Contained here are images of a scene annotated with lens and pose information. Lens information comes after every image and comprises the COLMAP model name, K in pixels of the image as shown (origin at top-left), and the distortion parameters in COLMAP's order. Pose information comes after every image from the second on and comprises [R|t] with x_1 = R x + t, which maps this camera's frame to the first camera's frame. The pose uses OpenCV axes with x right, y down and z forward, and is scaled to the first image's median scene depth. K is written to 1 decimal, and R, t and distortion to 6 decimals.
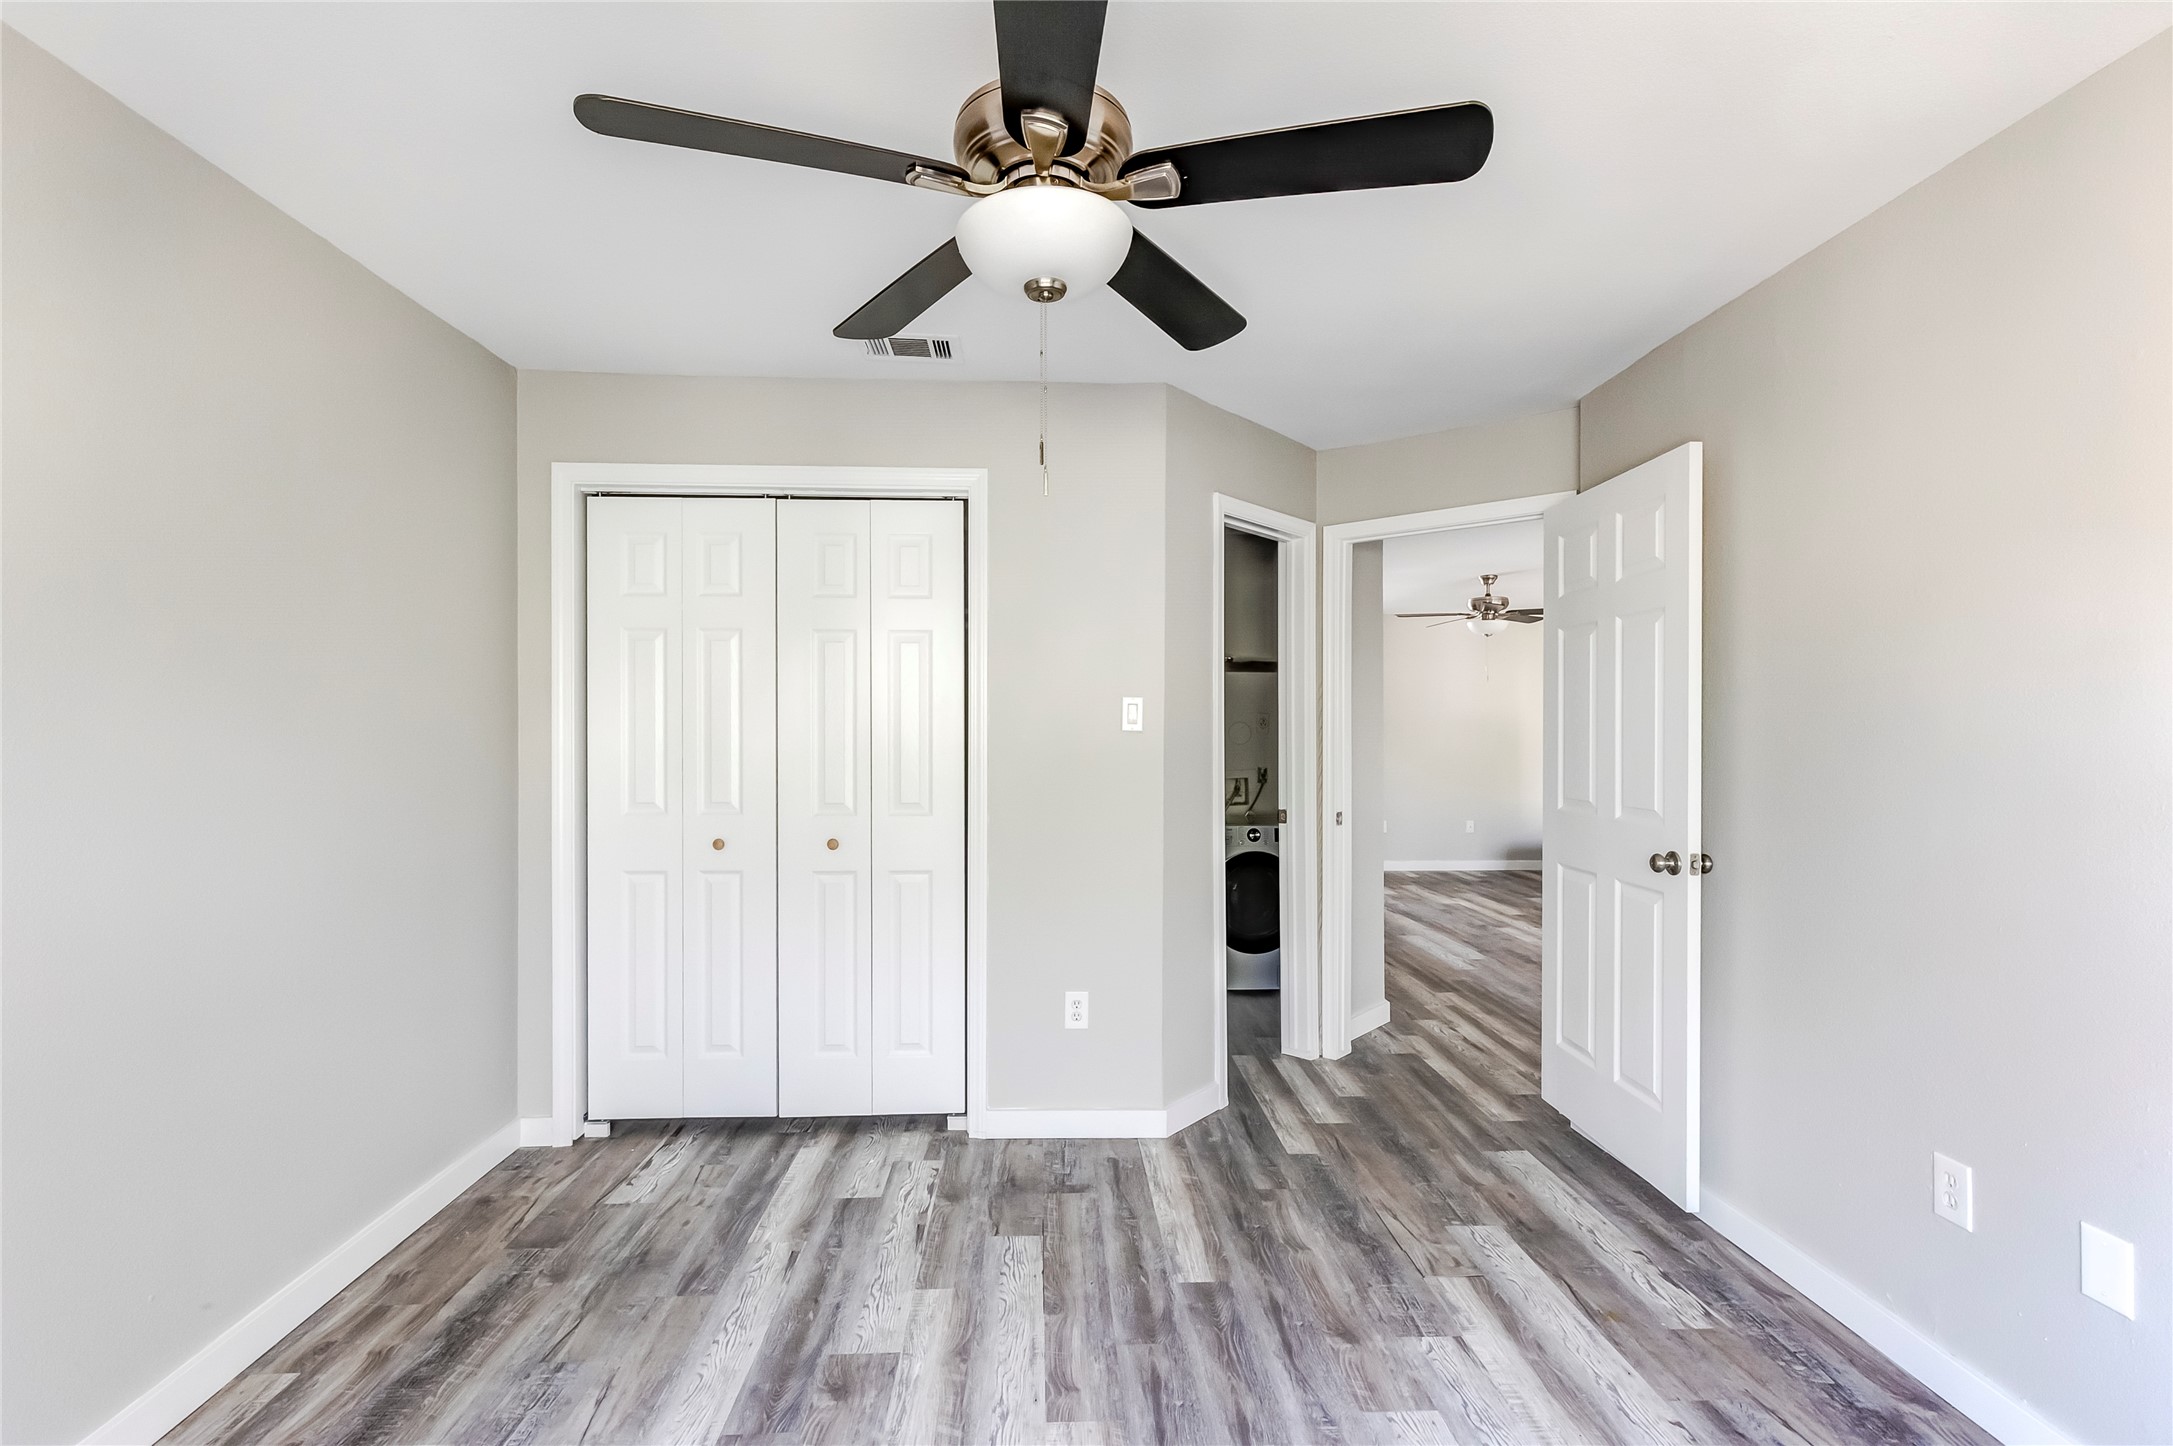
lens RADIAL K [[983.6, 0, 1091.8], [0, 983.6, 734.8], [0, 0, 1]] dist [0.007214, -0.003144]
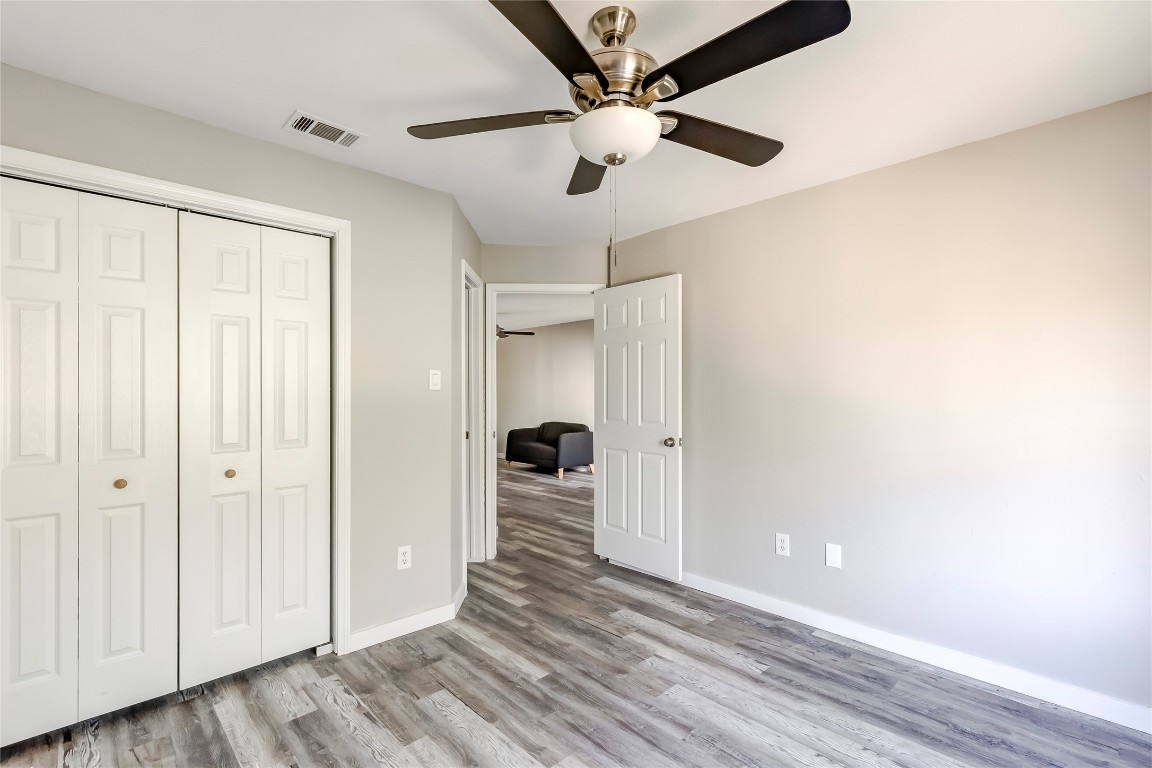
lens RADIAL K [[521.5, 0, 588.5], [0, 521.5, 390.6], [0, 0, 1]] dist [0.007214, -0.003144]
pose [[0.750183, -0.003899, 0.661219, -0.415264], [0.005606, 0.999984, -0.000464, -0.000246], [-0.661206, 0.004055, 0.750193, 0.148627]]
